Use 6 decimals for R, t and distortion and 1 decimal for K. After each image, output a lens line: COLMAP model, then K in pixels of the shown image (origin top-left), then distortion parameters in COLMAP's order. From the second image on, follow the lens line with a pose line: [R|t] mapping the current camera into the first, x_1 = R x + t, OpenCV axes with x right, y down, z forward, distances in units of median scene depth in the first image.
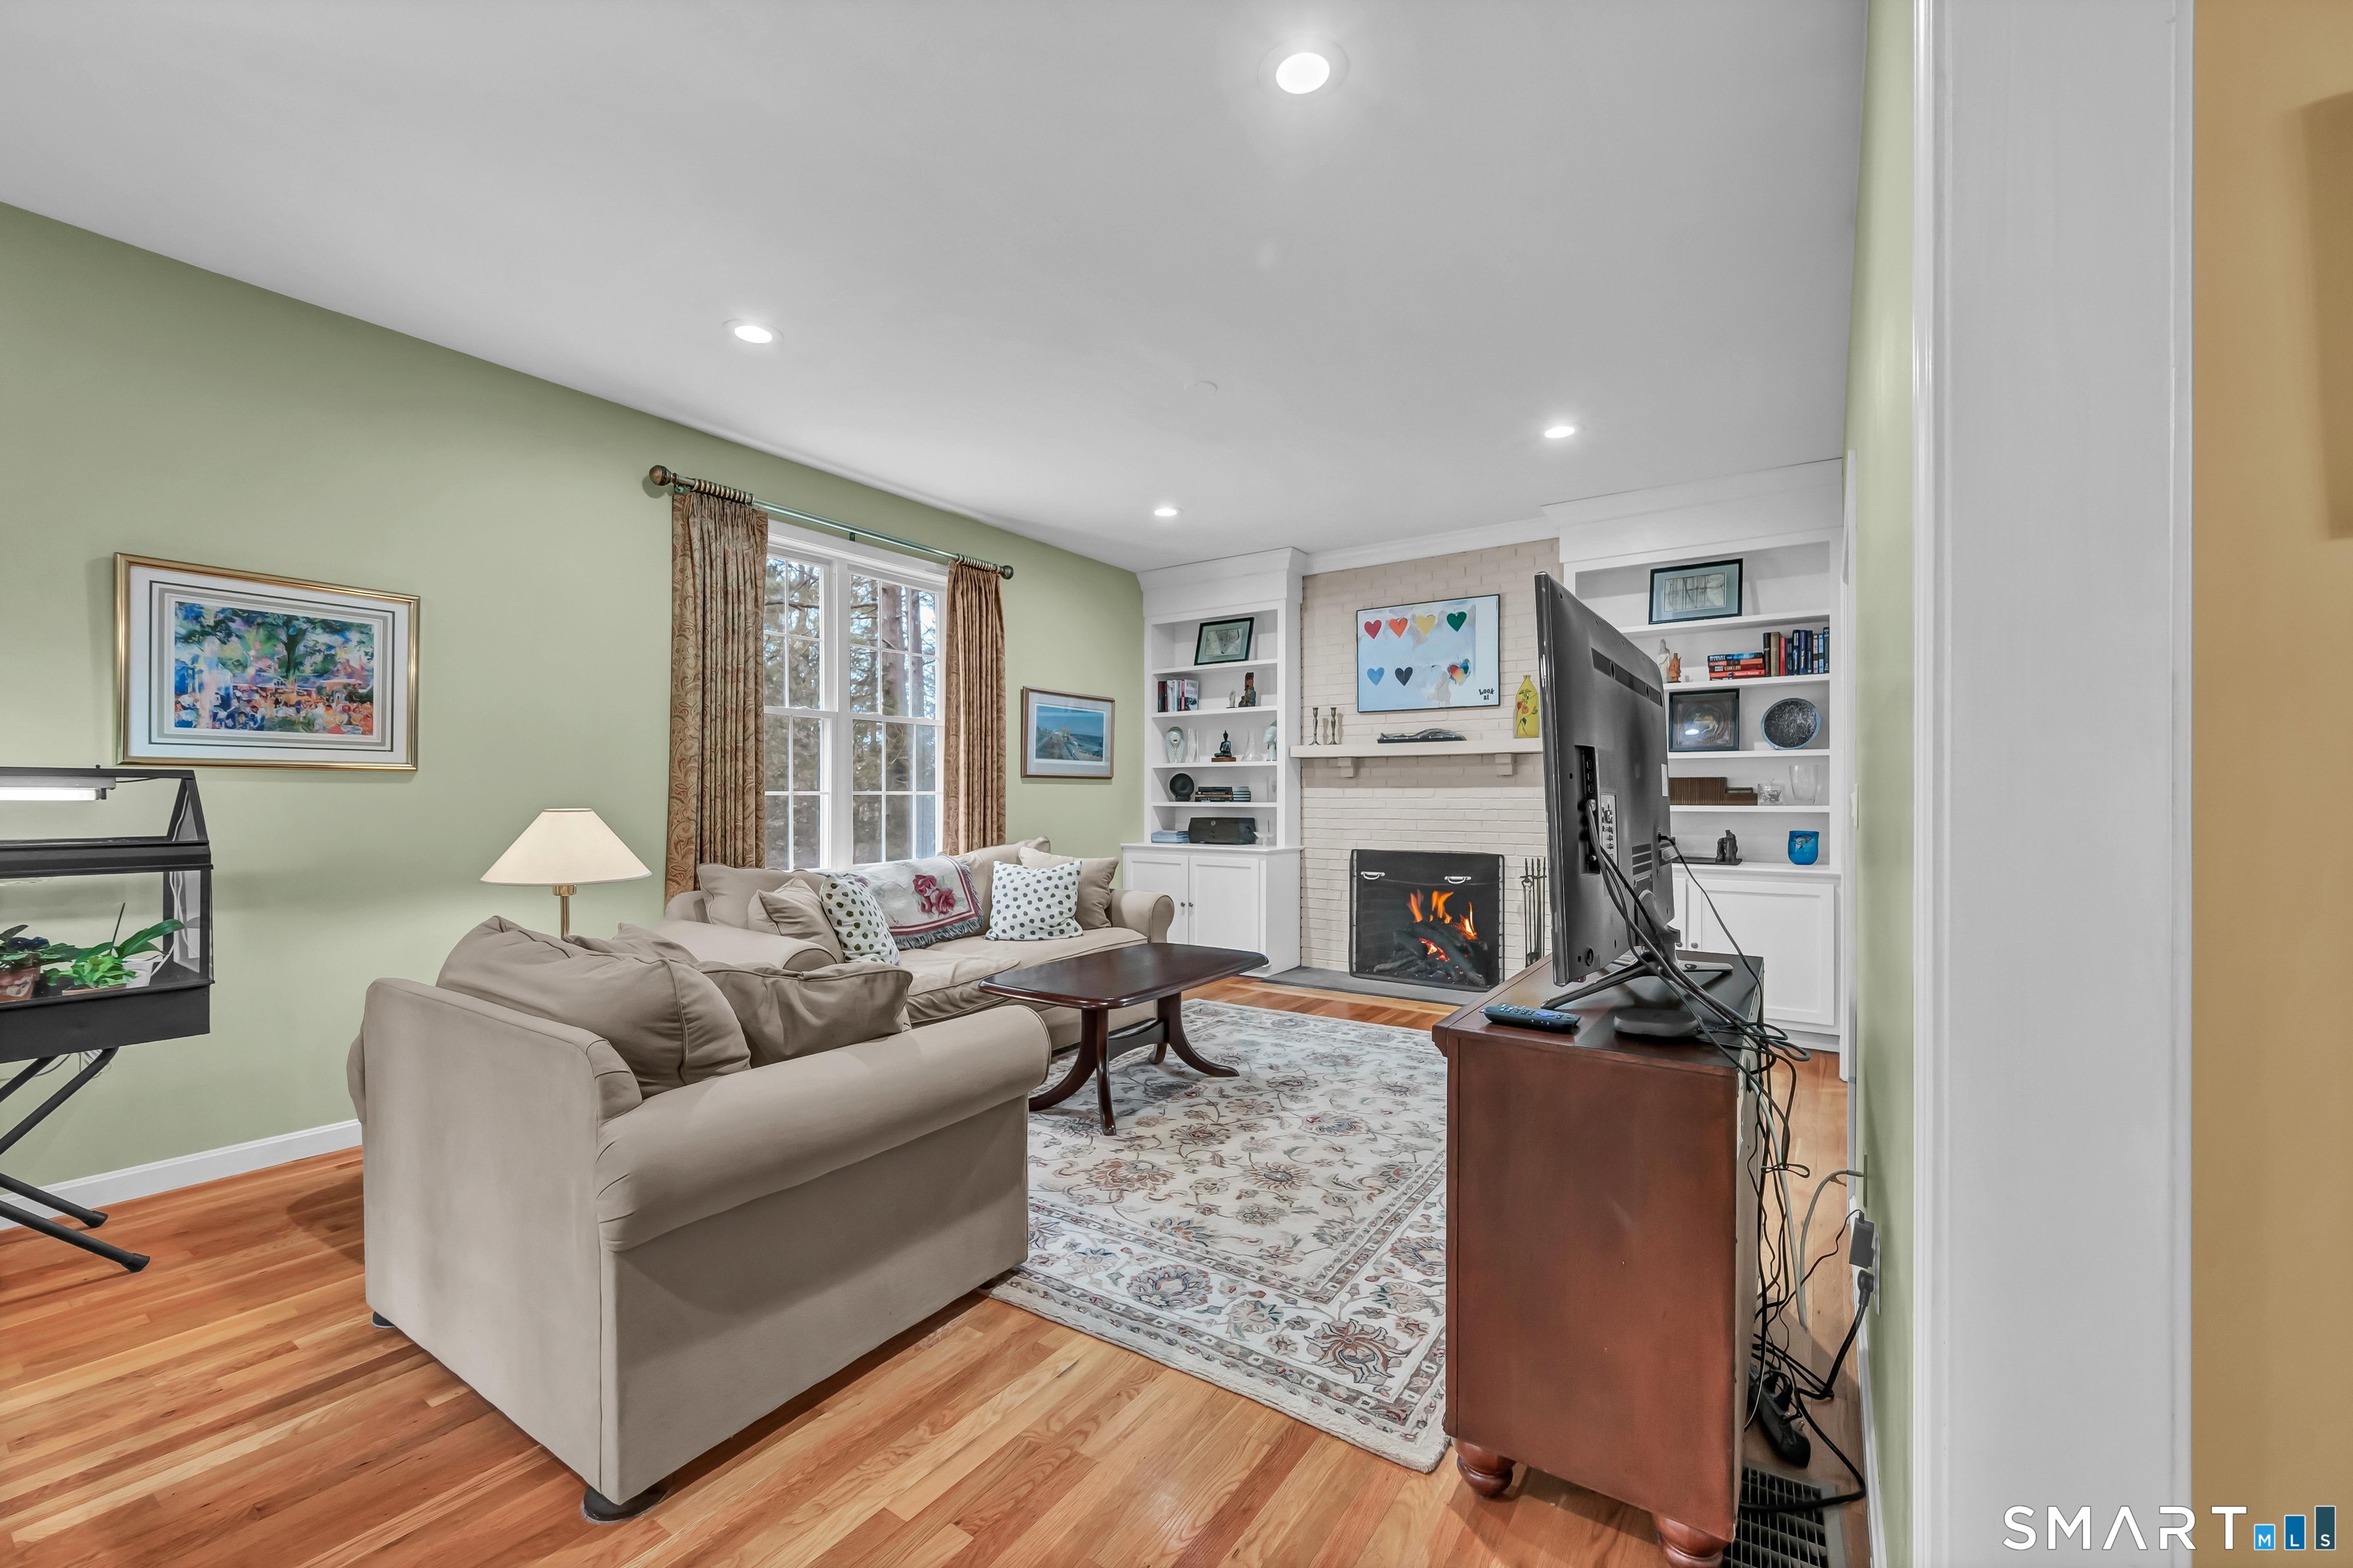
lens RADIAL K [[931.9, 0, 1171.6], [0, 931.9, 789.4], [0, 0, 1]] dist [-0.002148, 0.000092]
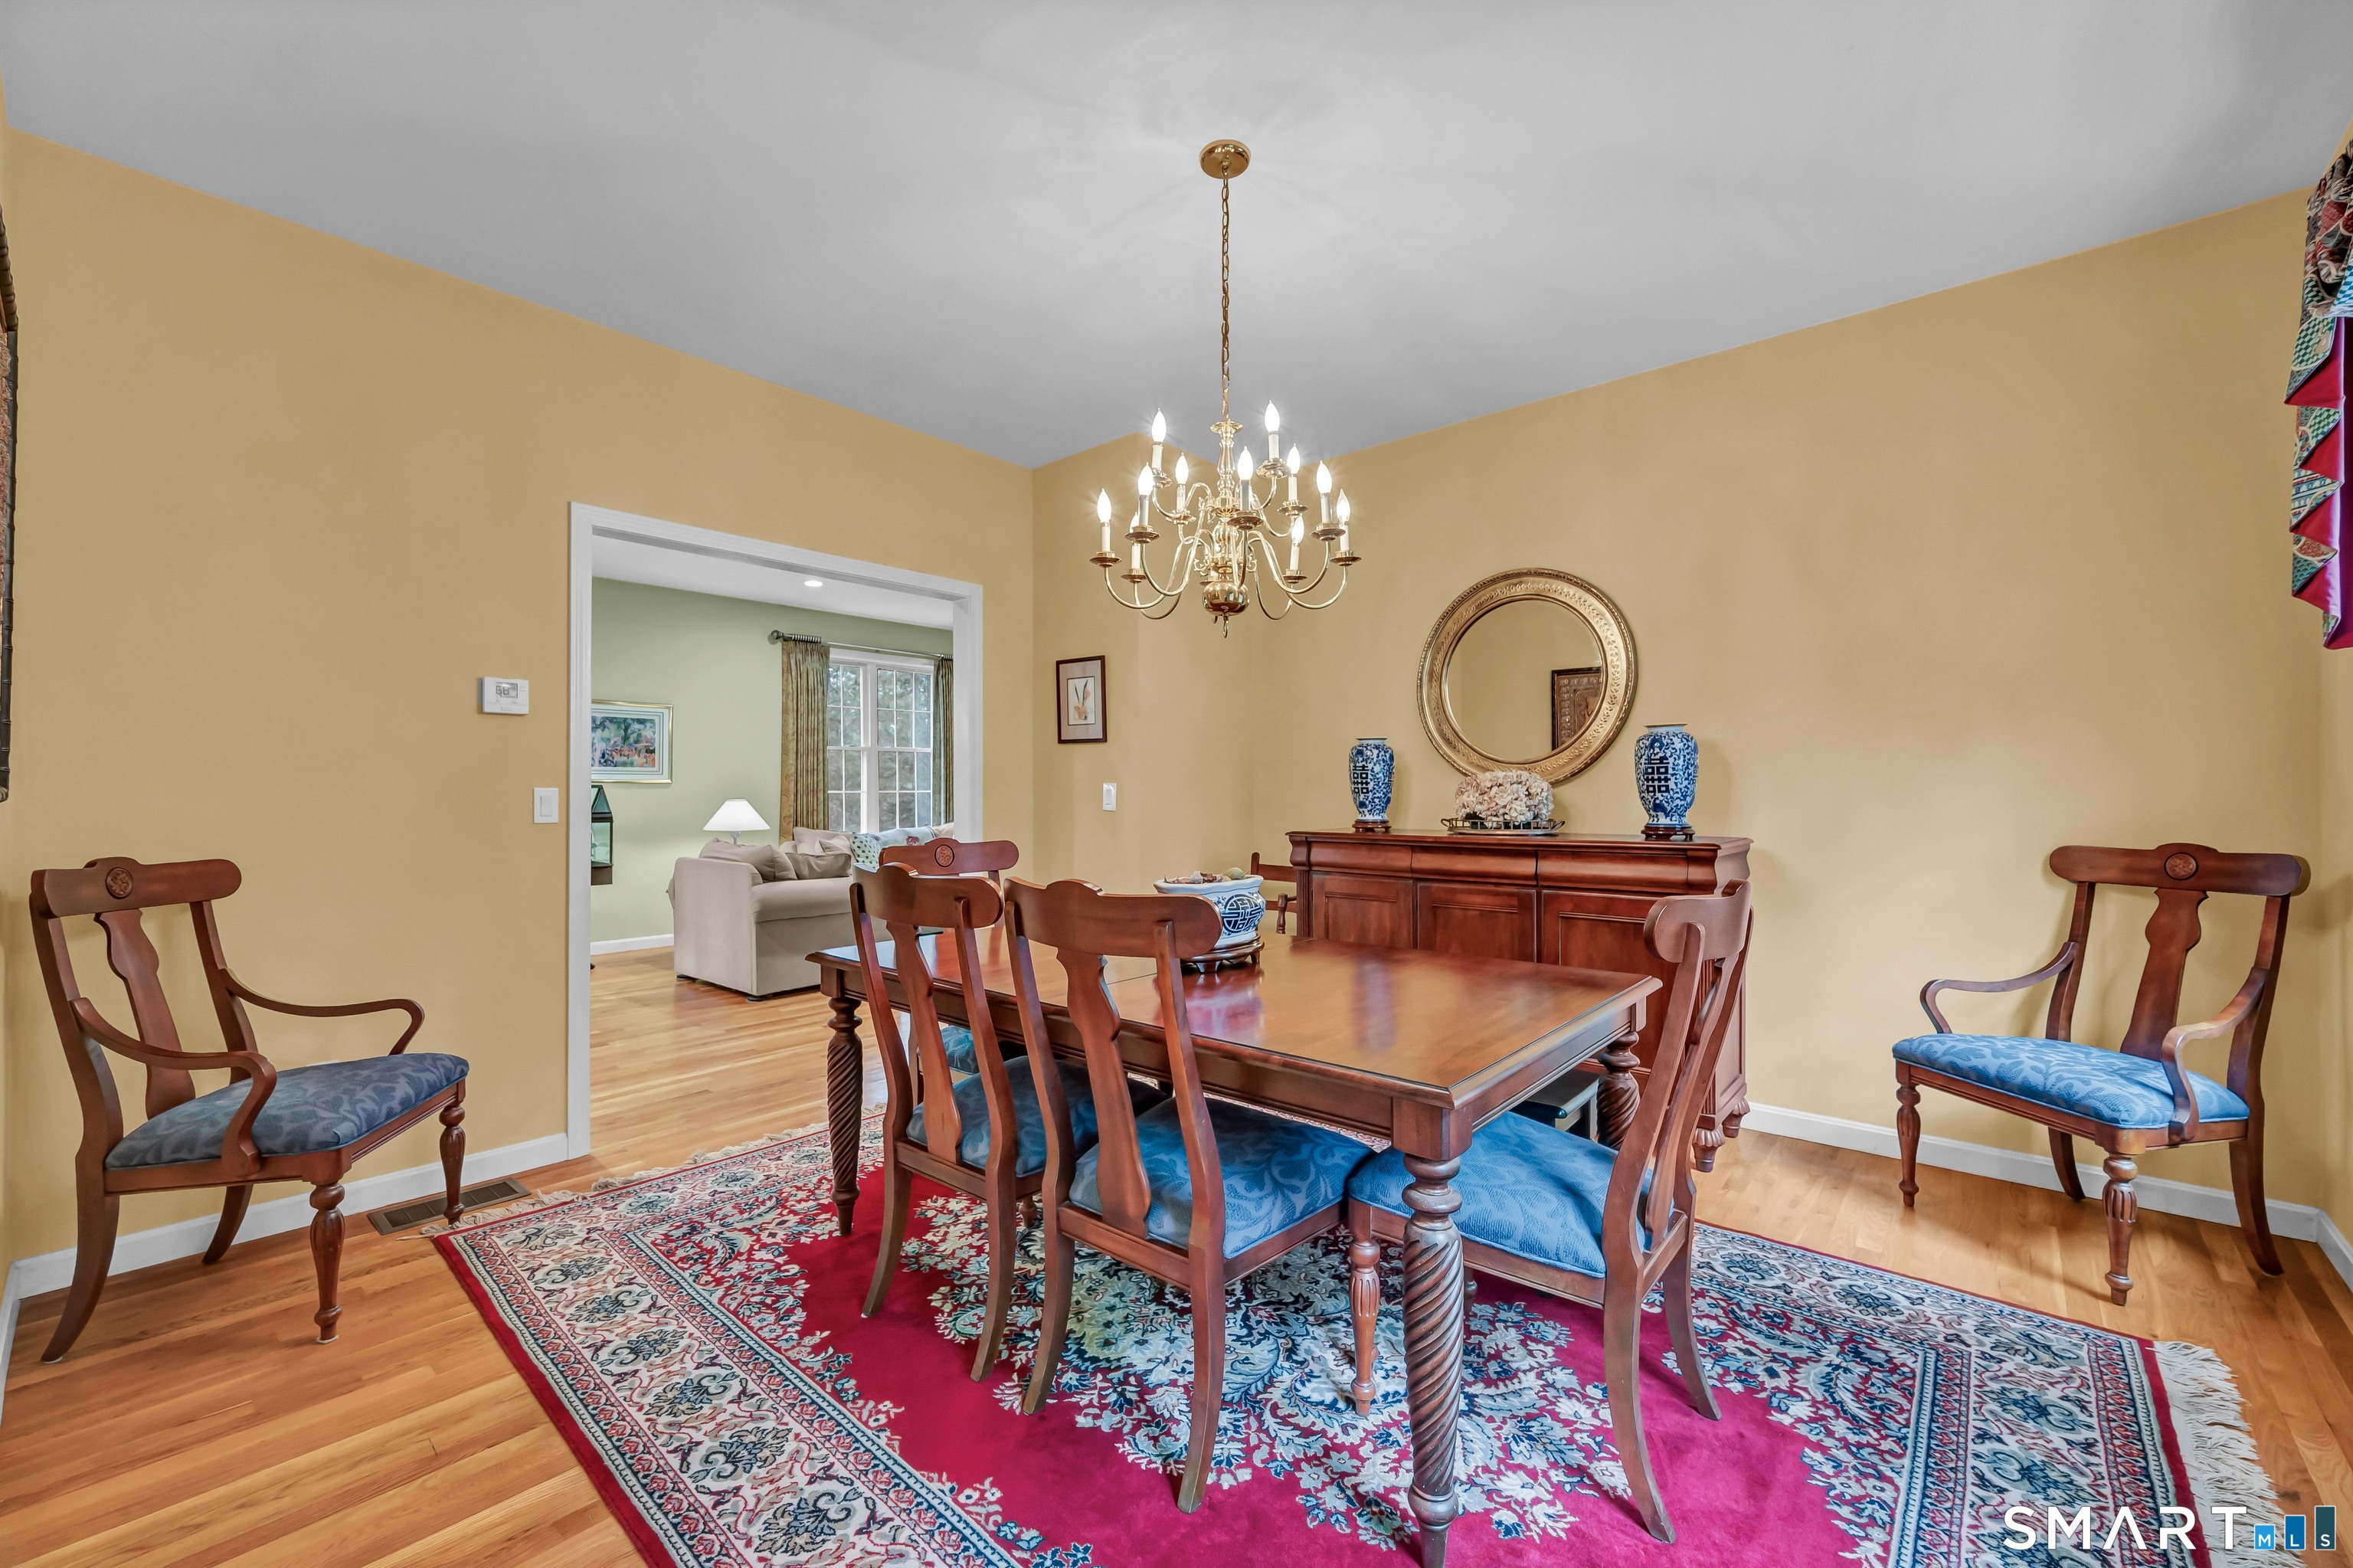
lens RADIAL K [[931.9, 0, 1169.1], [0, 931.9, 786.0], [0, 0, 1]] dist [-0.002148, 0.000092]
pose [[0.992879, -0.001641, -0.119113, 0.652407], [0.001814, 0.999997, 0.001346, -0.013733], [0.119110, -0.001553, 0.992880, -1.098803]]
